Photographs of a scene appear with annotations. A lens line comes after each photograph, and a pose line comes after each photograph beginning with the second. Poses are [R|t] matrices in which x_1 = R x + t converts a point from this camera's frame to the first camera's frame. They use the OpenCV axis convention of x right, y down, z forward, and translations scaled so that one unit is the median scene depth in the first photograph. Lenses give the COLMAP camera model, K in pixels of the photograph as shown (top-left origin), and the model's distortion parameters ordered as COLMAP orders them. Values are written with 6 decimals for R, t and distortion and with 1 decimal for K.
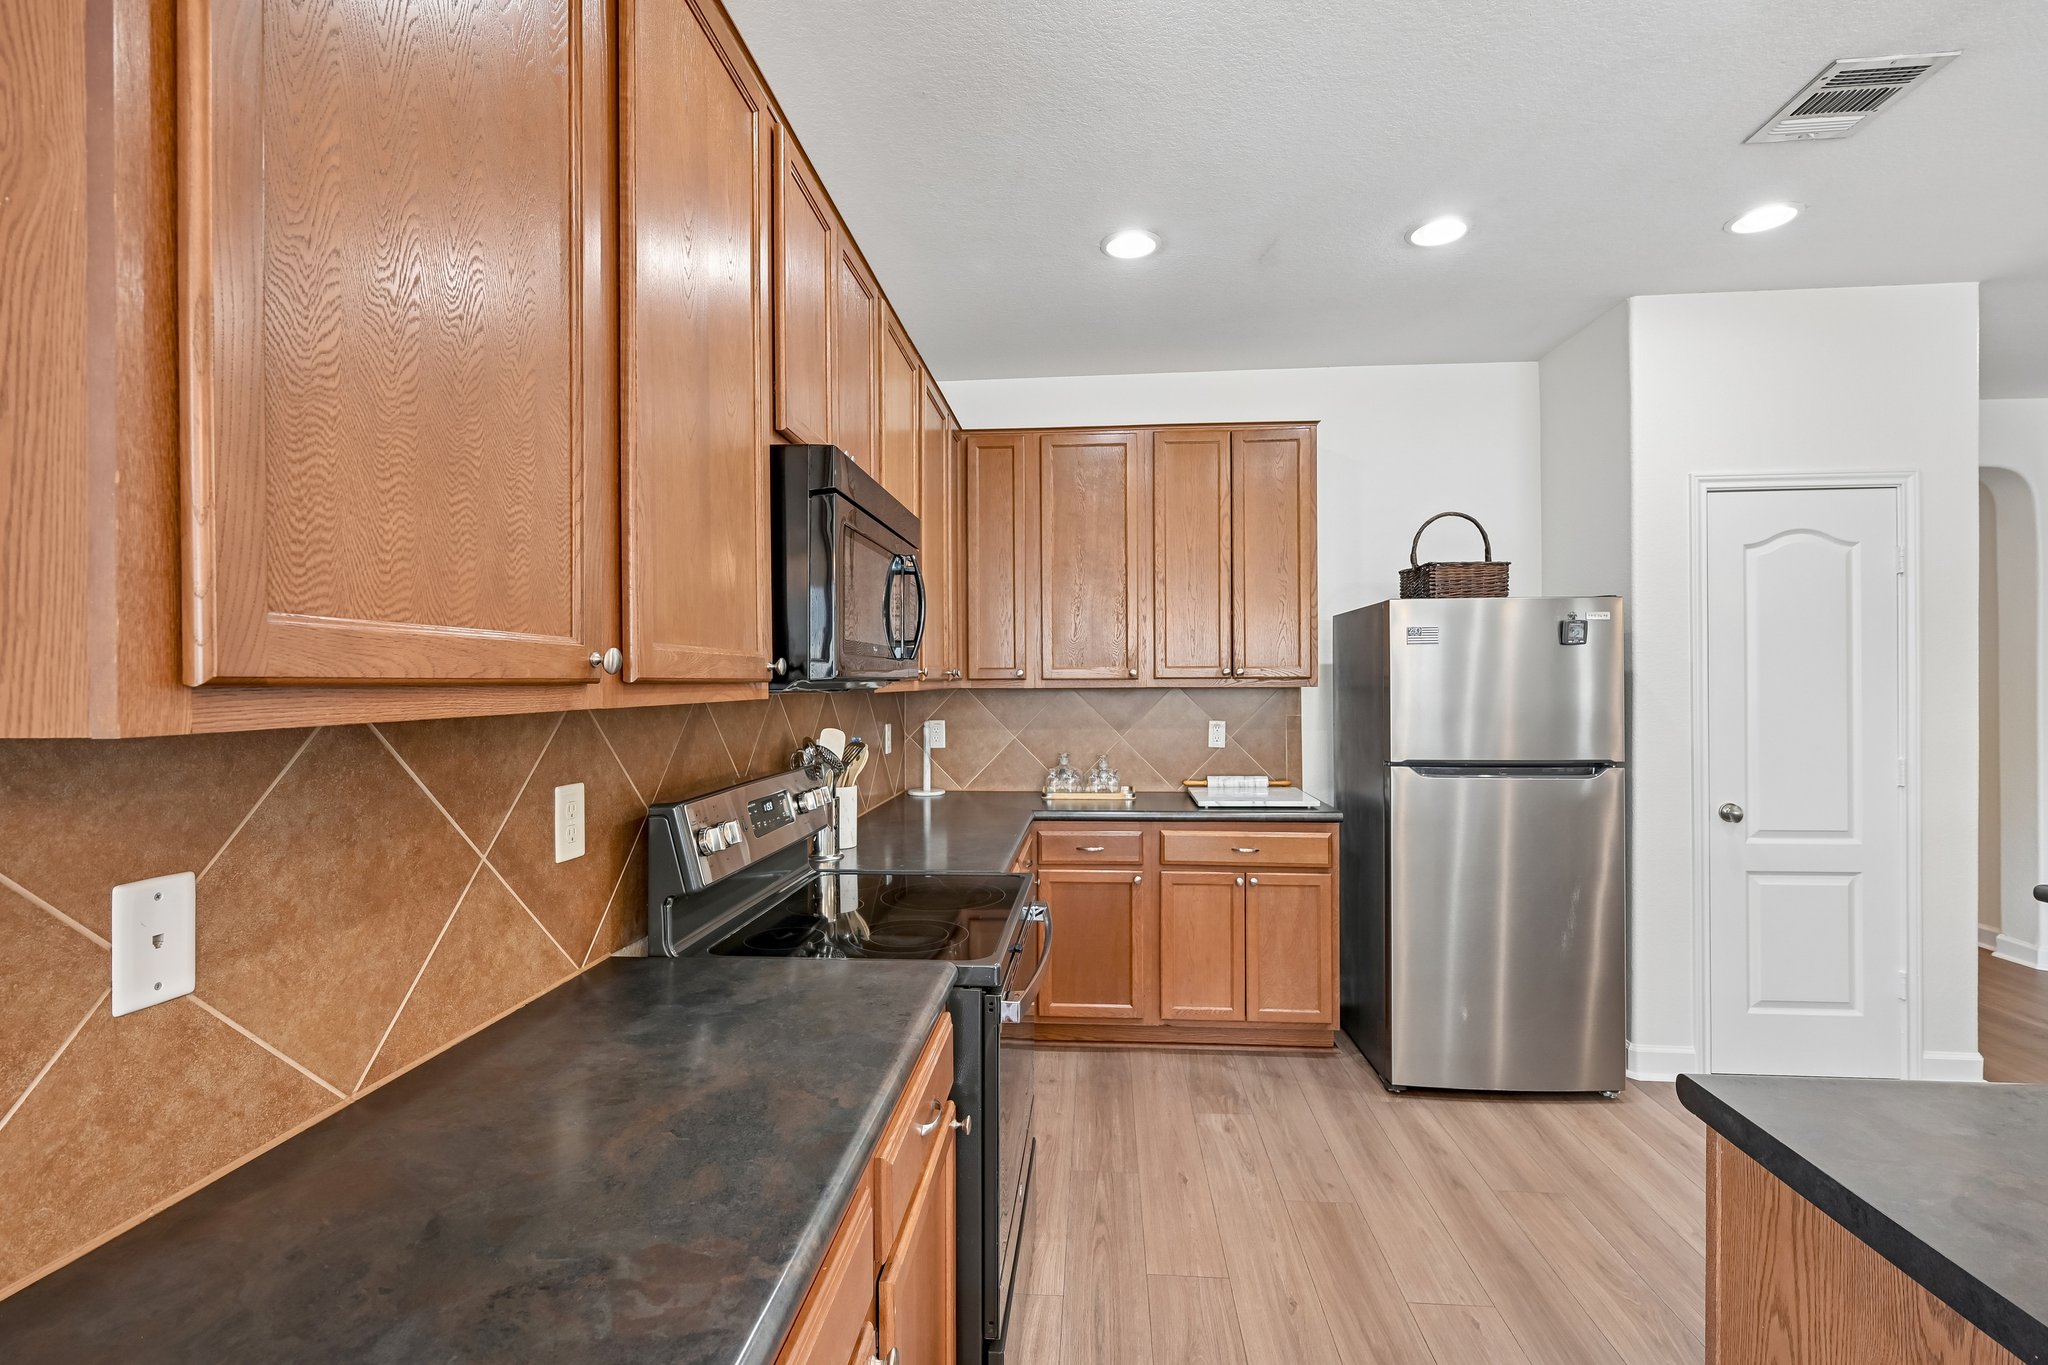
lens RADIAL K [[916.1, 0, 1028.6], [0, 916.1, 682.9], [0, 0, 1]] dist [0.003255, 0.000834]
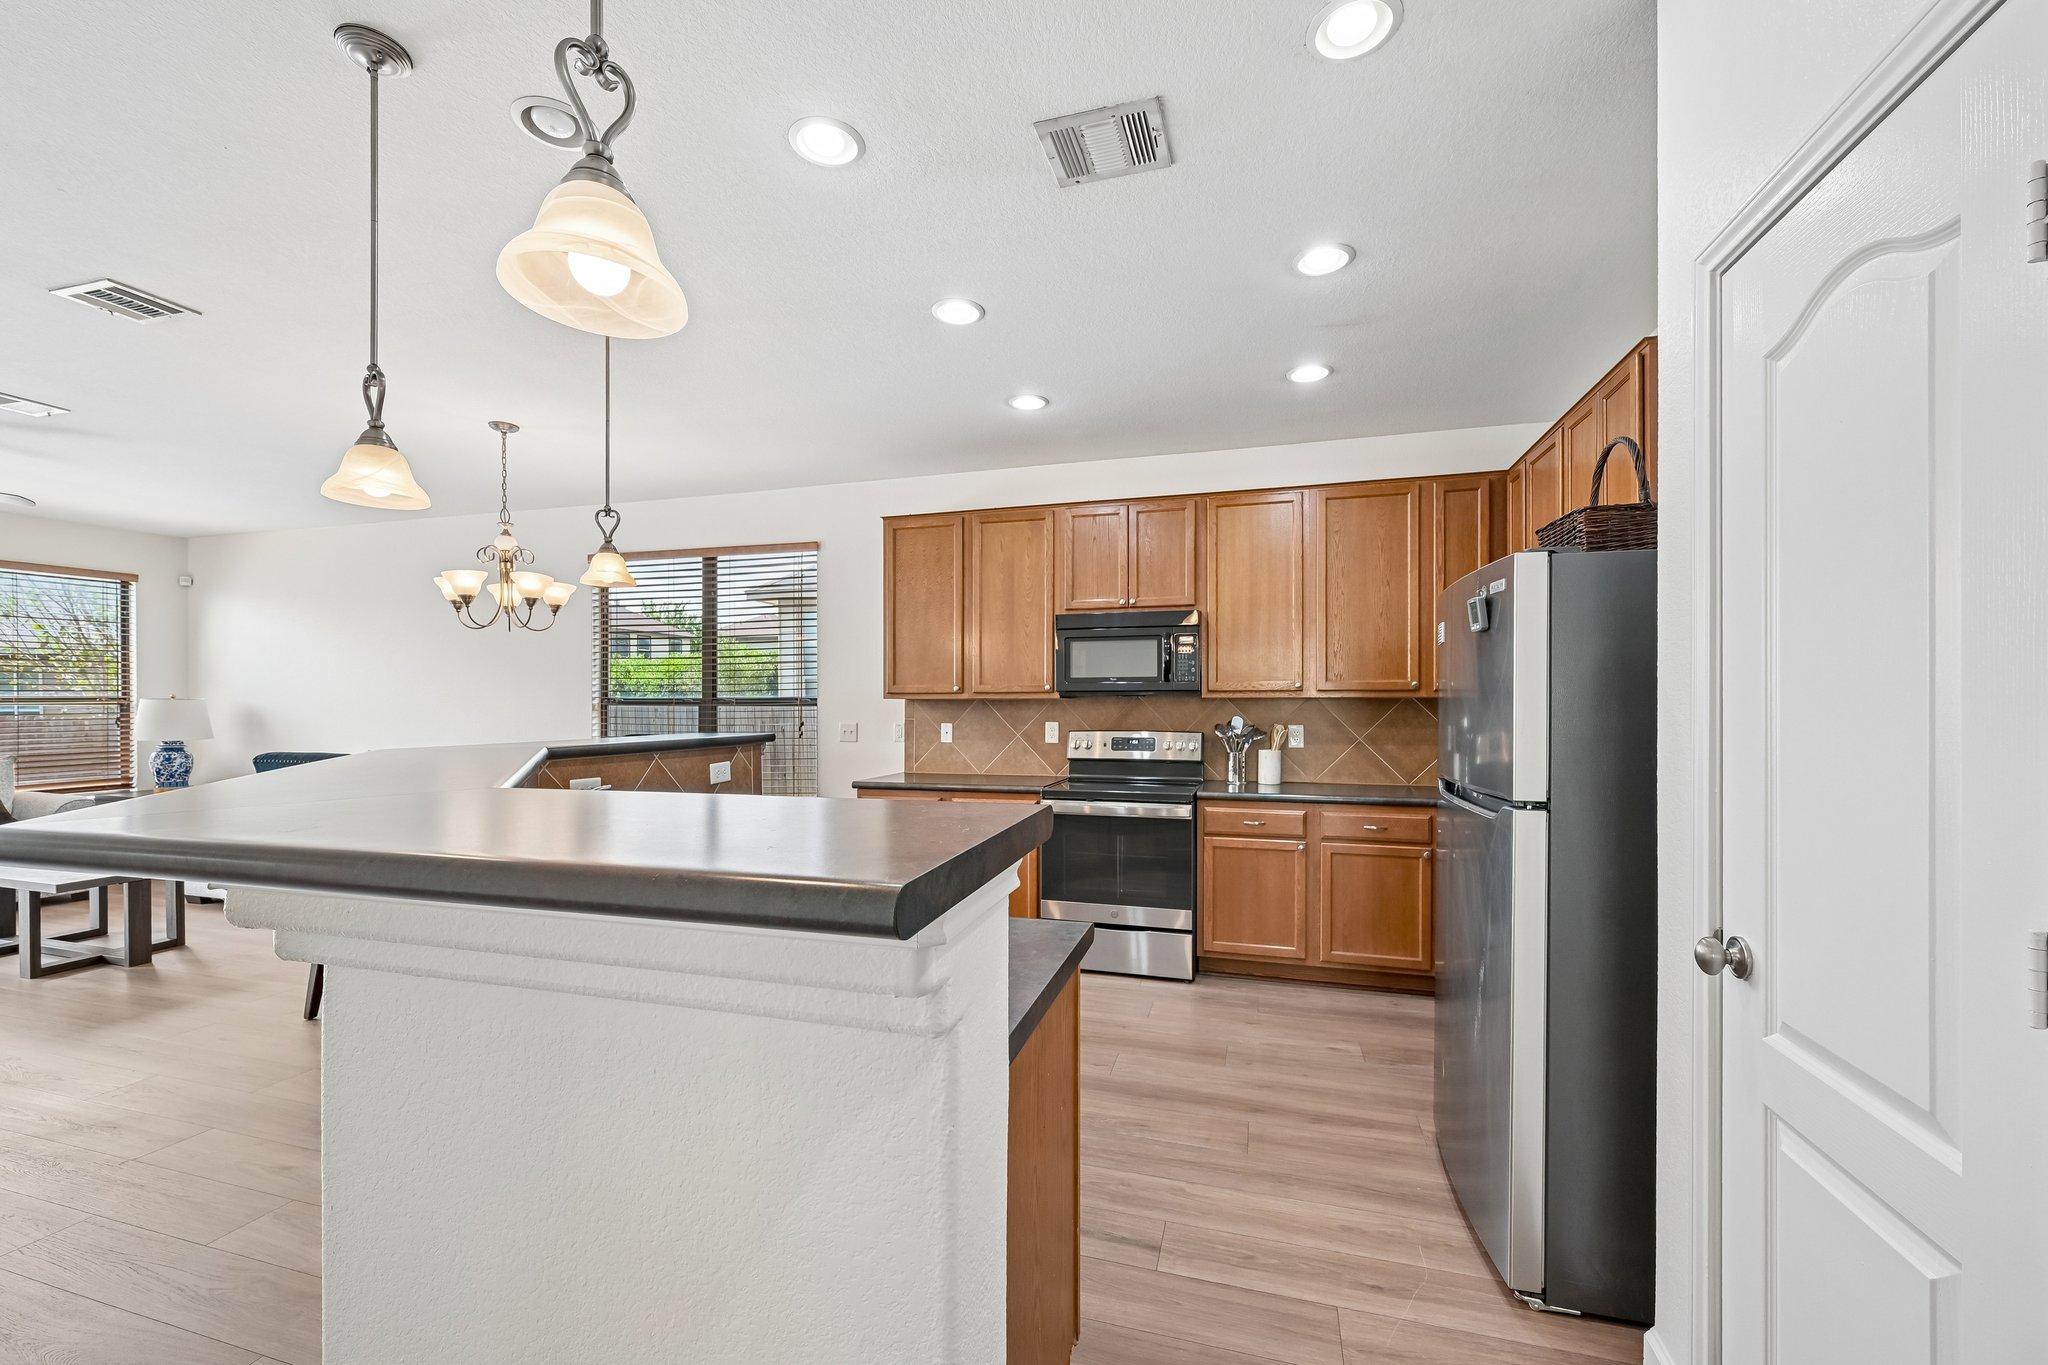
lens RADIAL K [[809.7, 0, 1026.6], [0, 809.7, 701.5], [0, 0, 1]] dist [-0.000462, -0.000095]
pose [[-0.205174, 0.001920, -0.978724, 2.571488], [0.001563, 0.999997, 0.001634, 0.026332], [0.978724, -0.001195, -0.205176, 1.533943]]
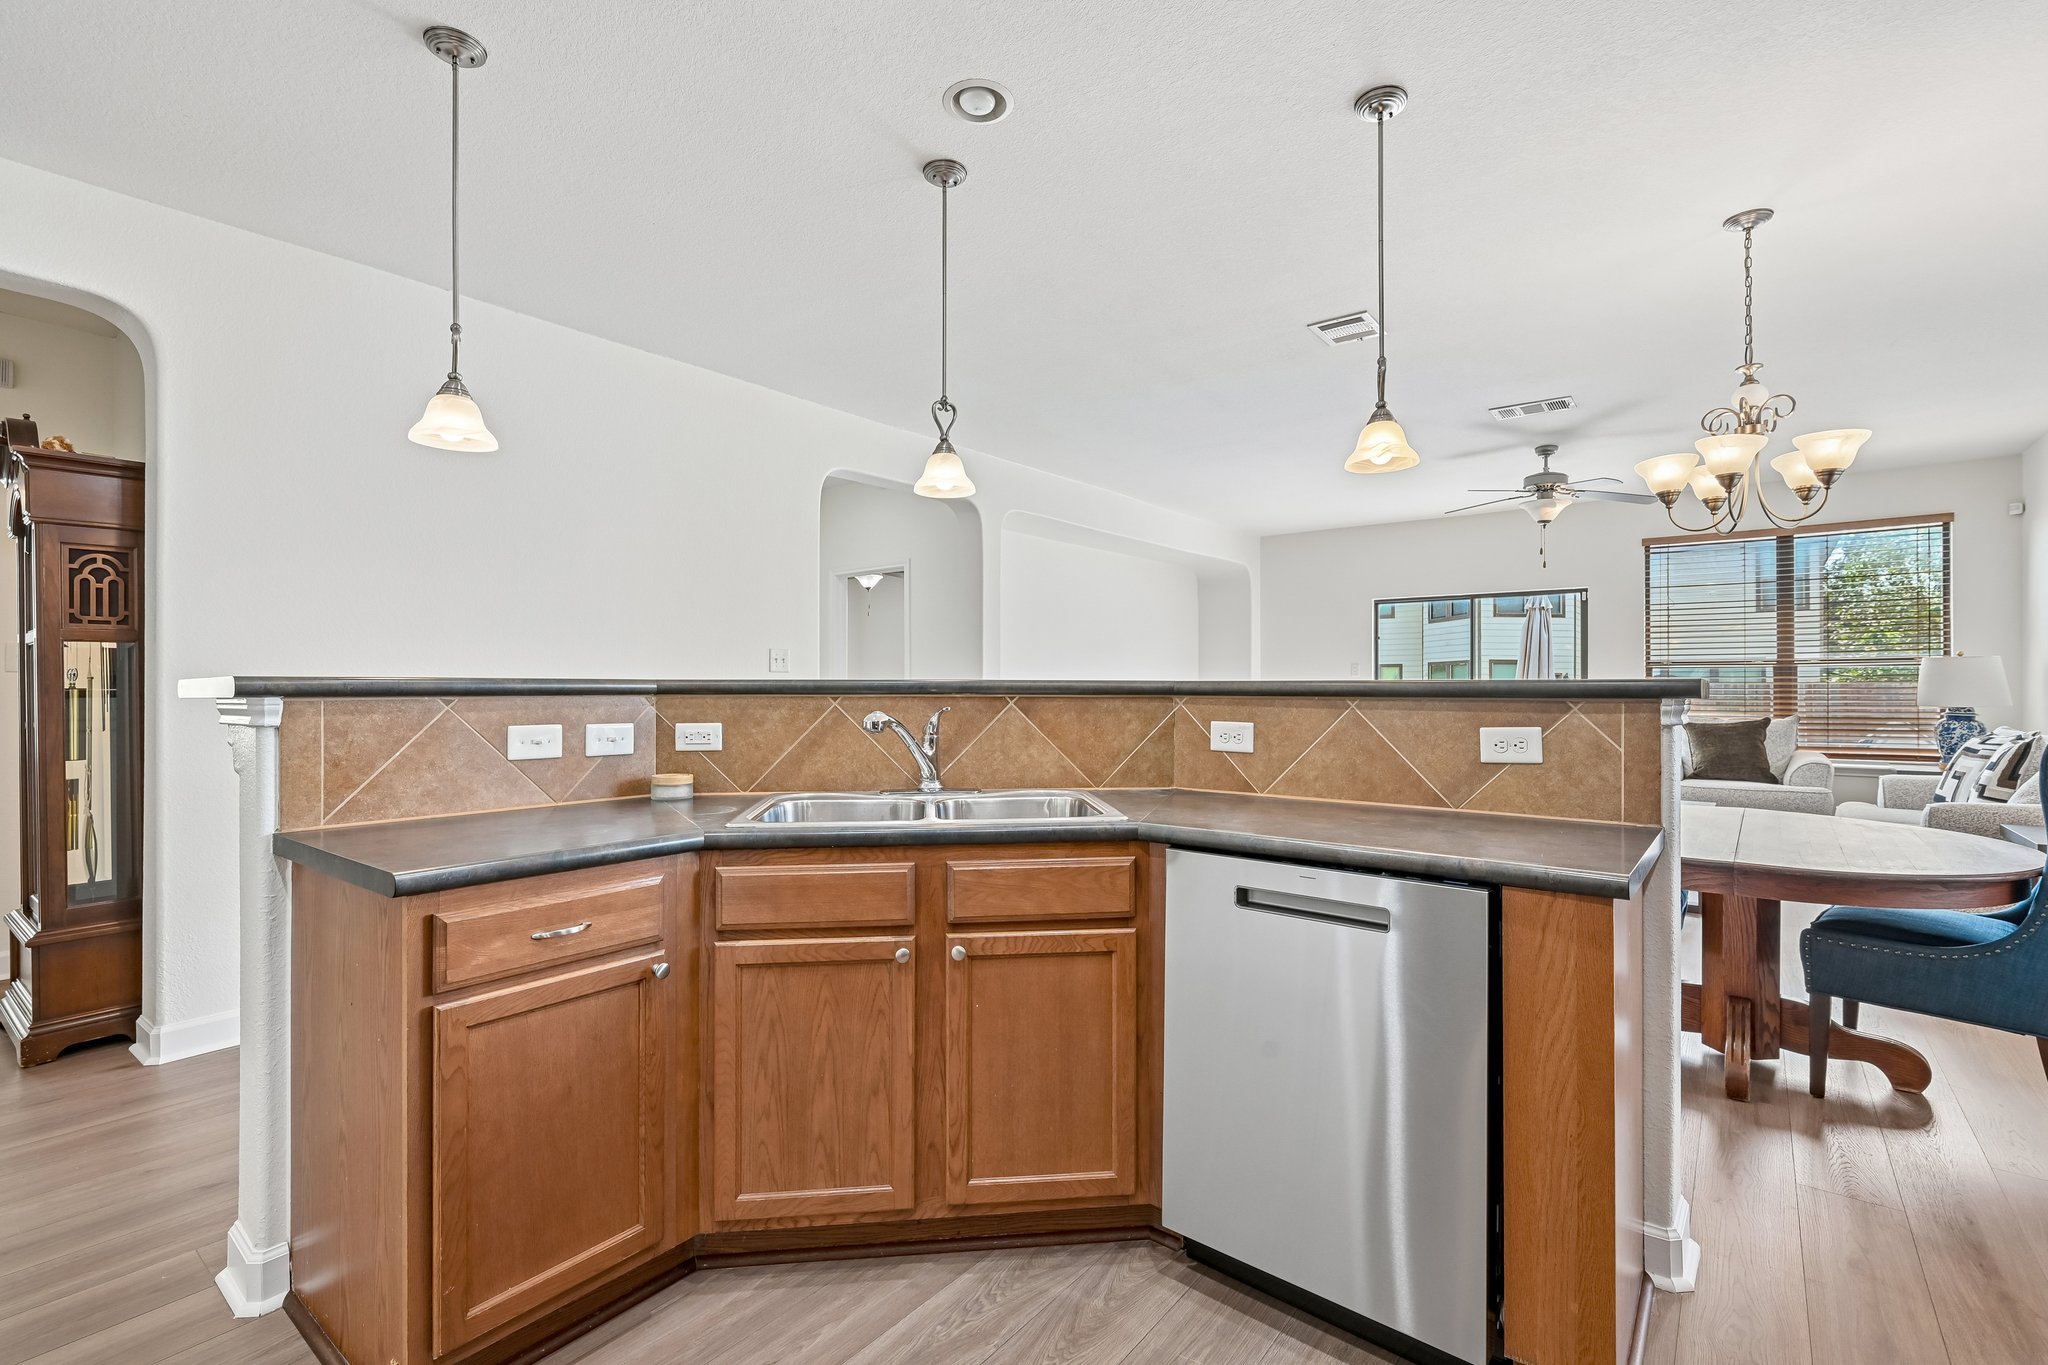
lens RADIAL K [[916.1, 0, 1028.6], [0, 916.1, 682.9], [0, 0, 1]] dist [0.003255, 0.000834]
pose [[-0.834506, 0.005279, 0.550974, 0.516565], [0.003733, 0.999985, -0.003926, 0.126477], [-0.550986, -0.001220, -0.834513, 1.810863]]
